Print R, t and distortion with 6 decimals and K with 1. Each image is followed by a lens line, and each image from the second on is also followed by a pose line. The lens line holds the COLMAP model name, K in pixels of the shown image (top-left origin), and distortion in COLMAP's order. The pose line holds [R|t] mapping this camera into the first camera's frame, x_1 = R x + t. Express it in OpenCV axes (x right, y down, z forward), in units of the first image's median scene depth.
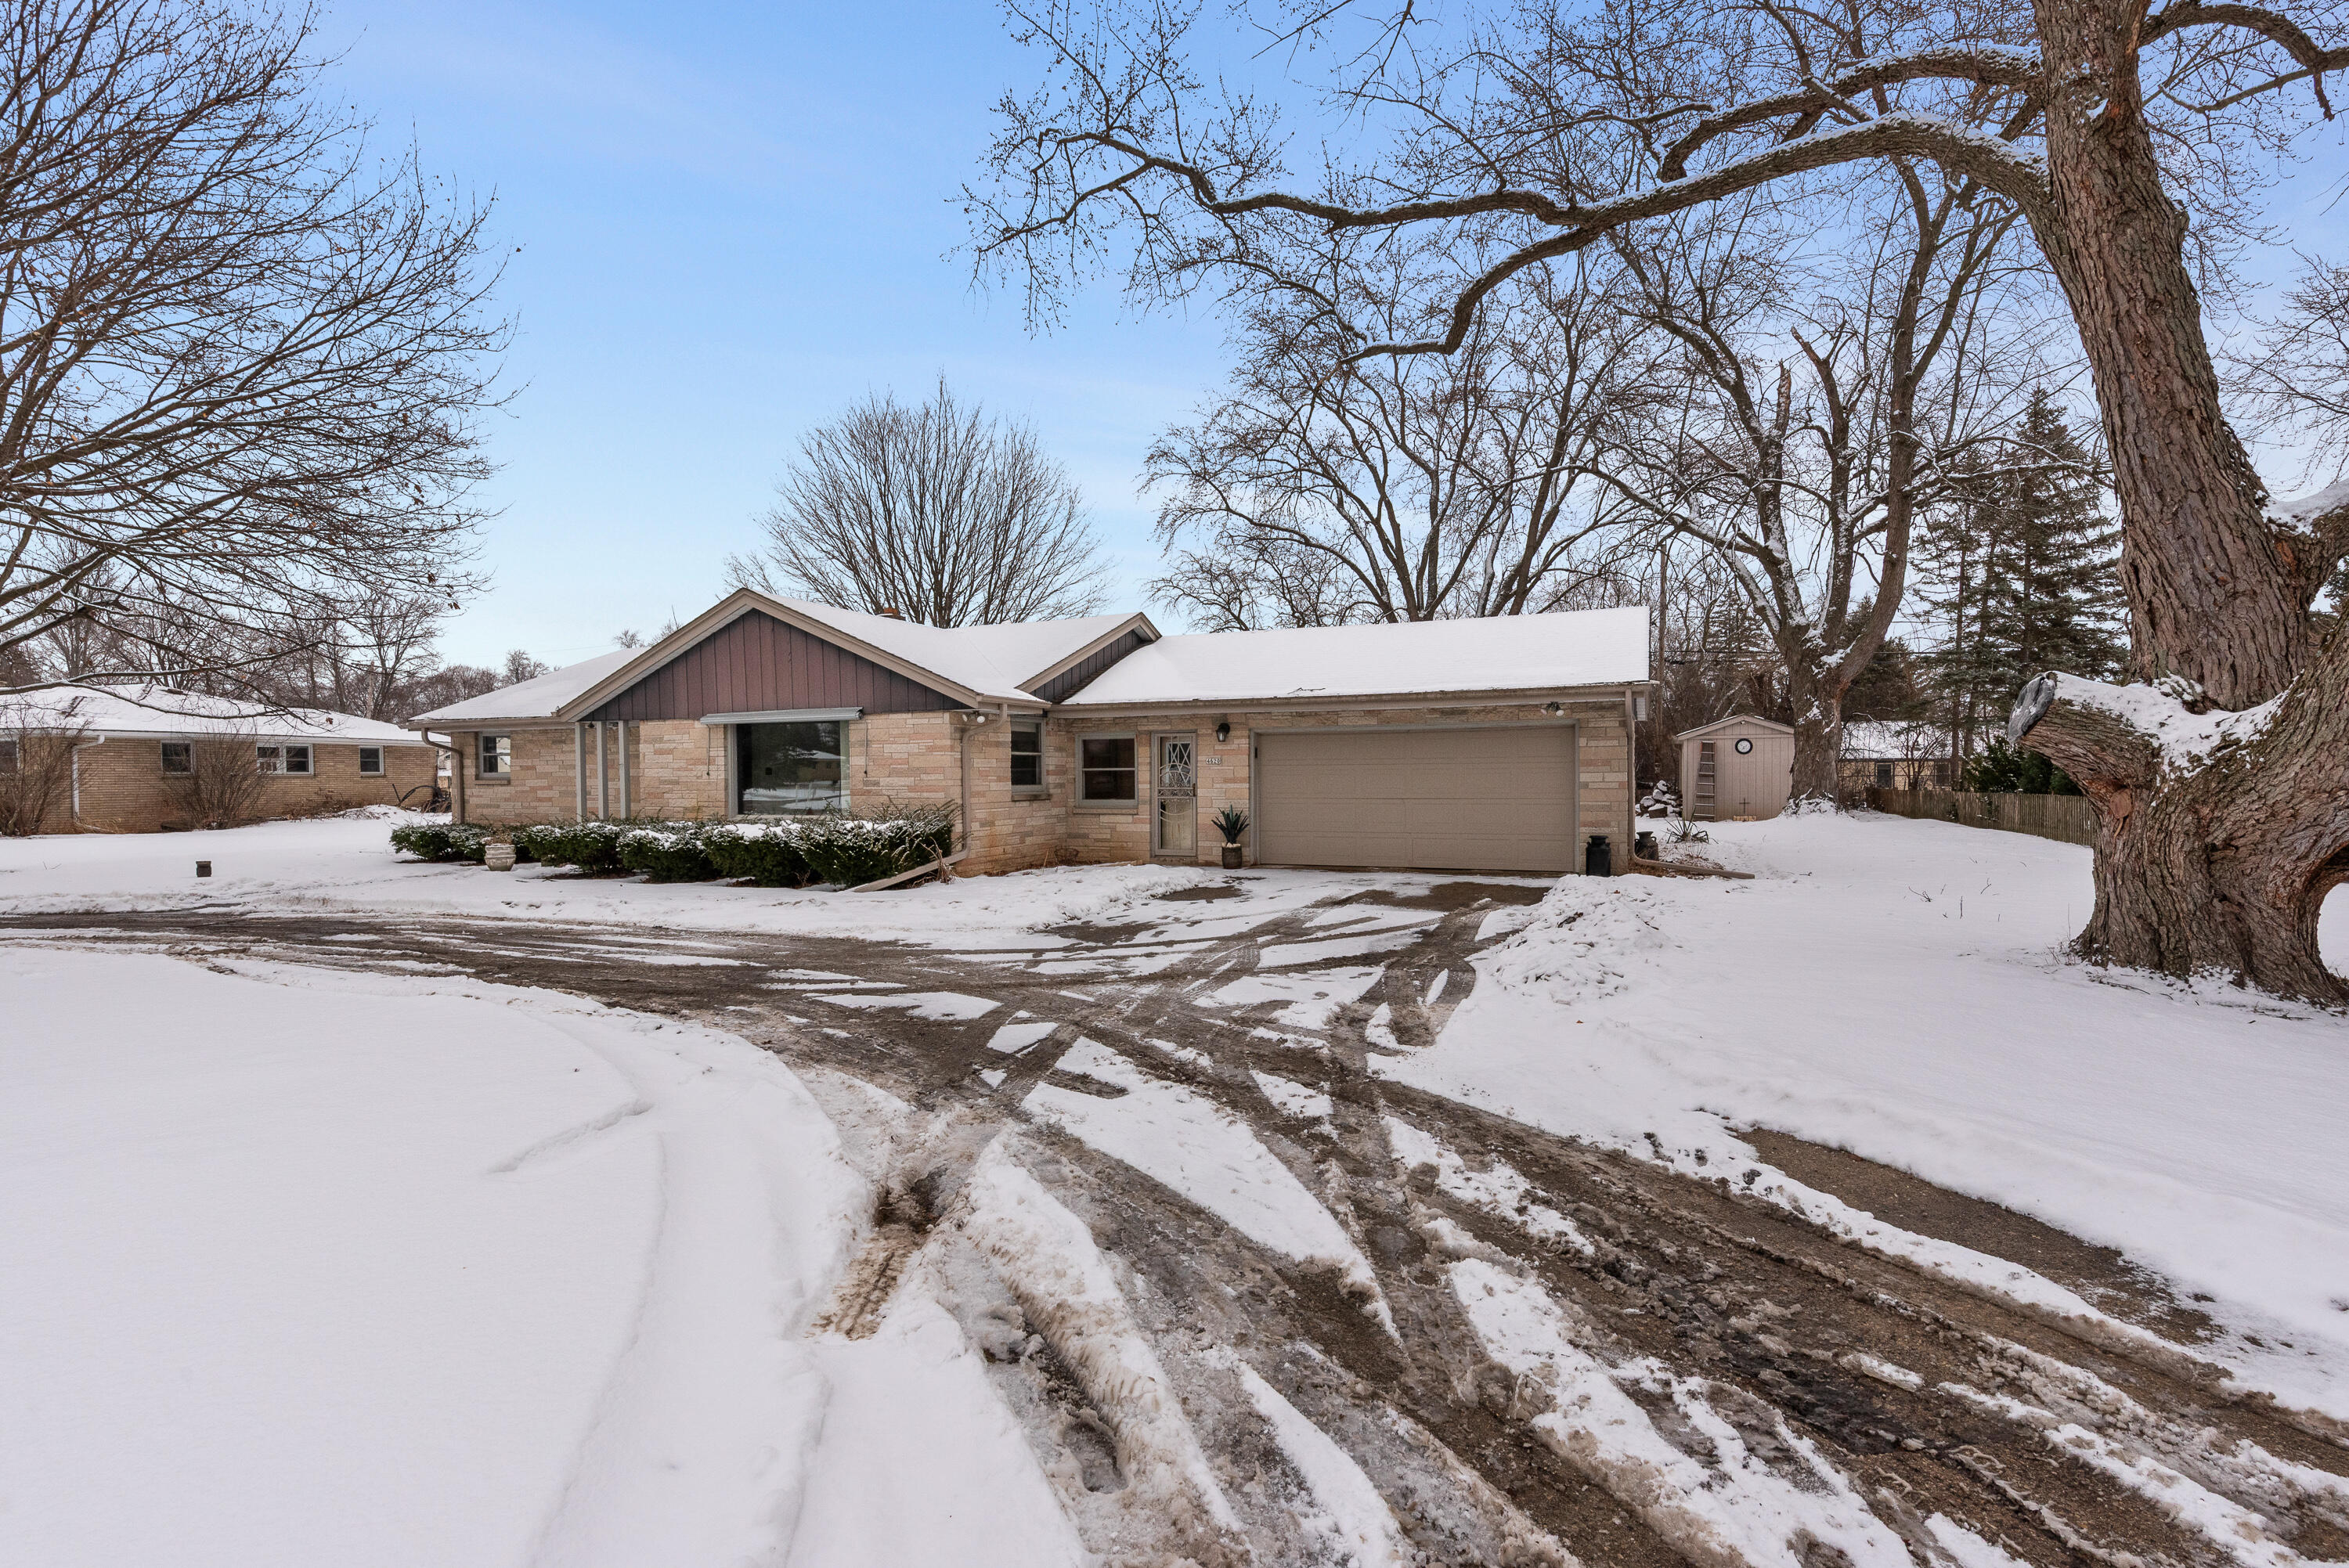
lens RADIAL K [[1149.3, 0, 1172.2], [0, 1149.3, 787.4], [0, 0, 1]] dist [-0.001026, -0.000113]
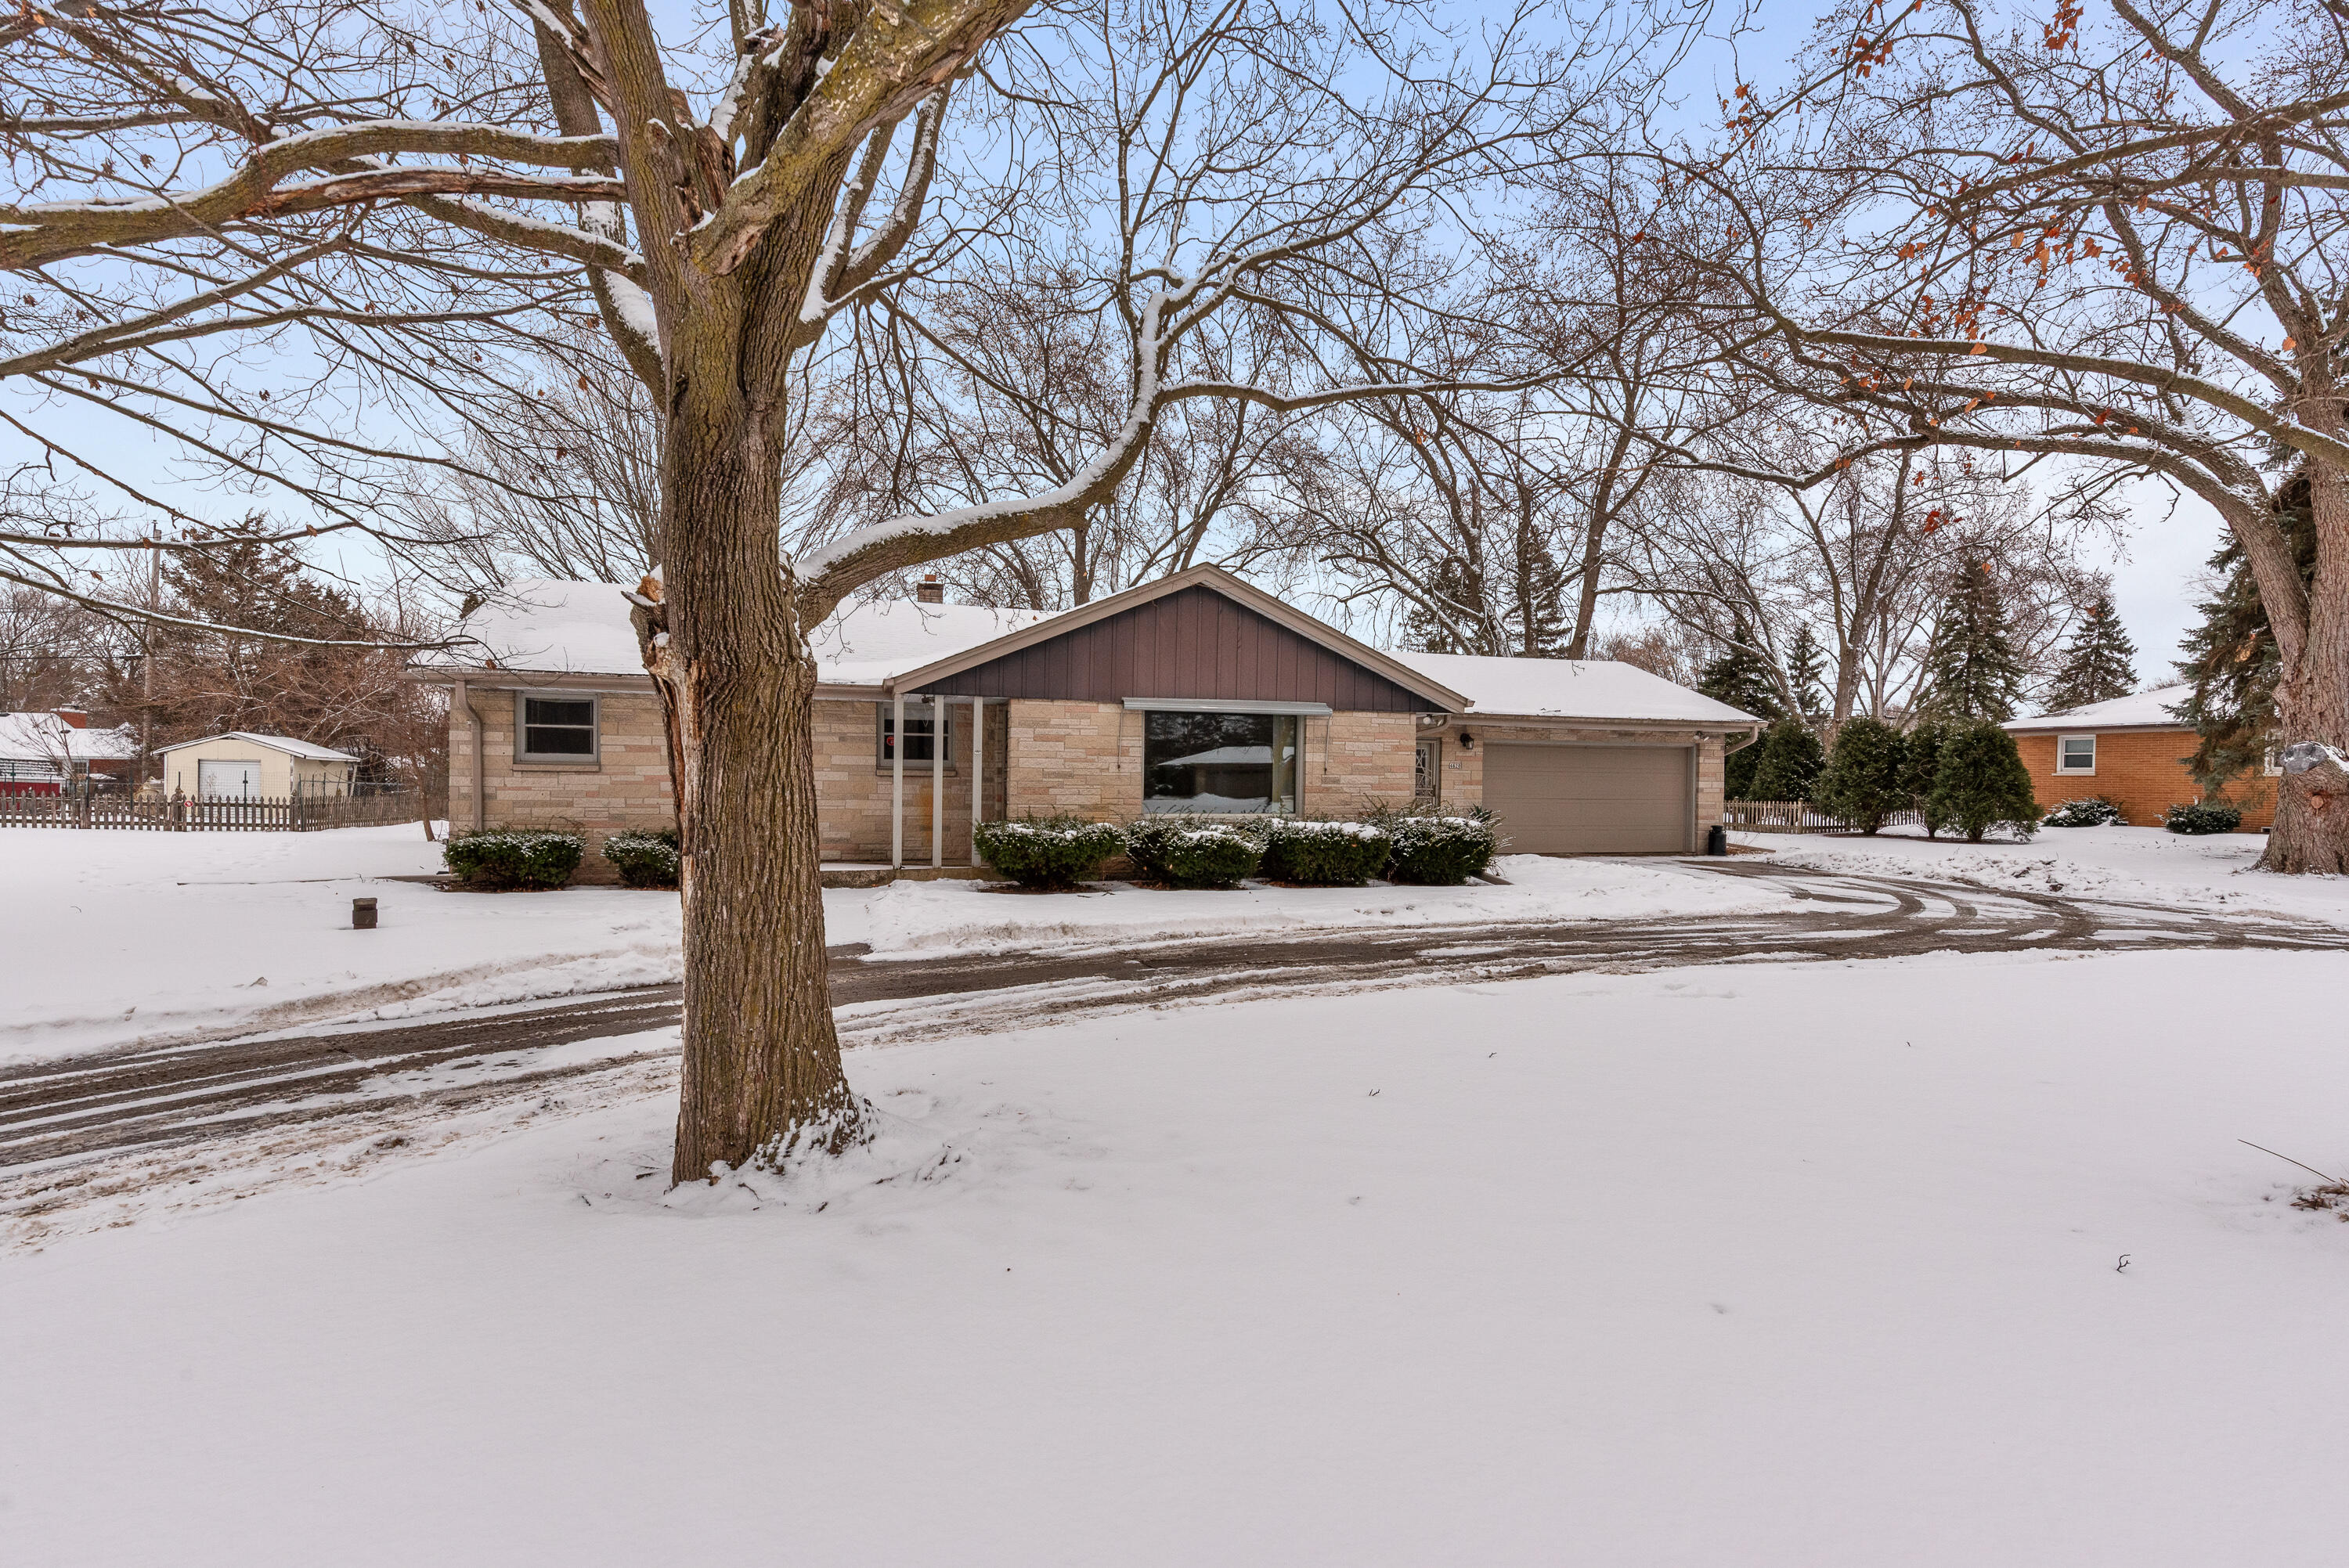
lens RADIAL K [[1149.3, 0, 1172.0], [0, 1149.3, 785.6], [0, 0, 1]] dist [-0.001026, -0.000113]
pose [[0.745049, 0.012675, 0.666889, -1.002913], [-0.009469, 0.999920, -0.008425, 0.009993], [-0.666943, -0.000038, 0.745109, 0.349597]]
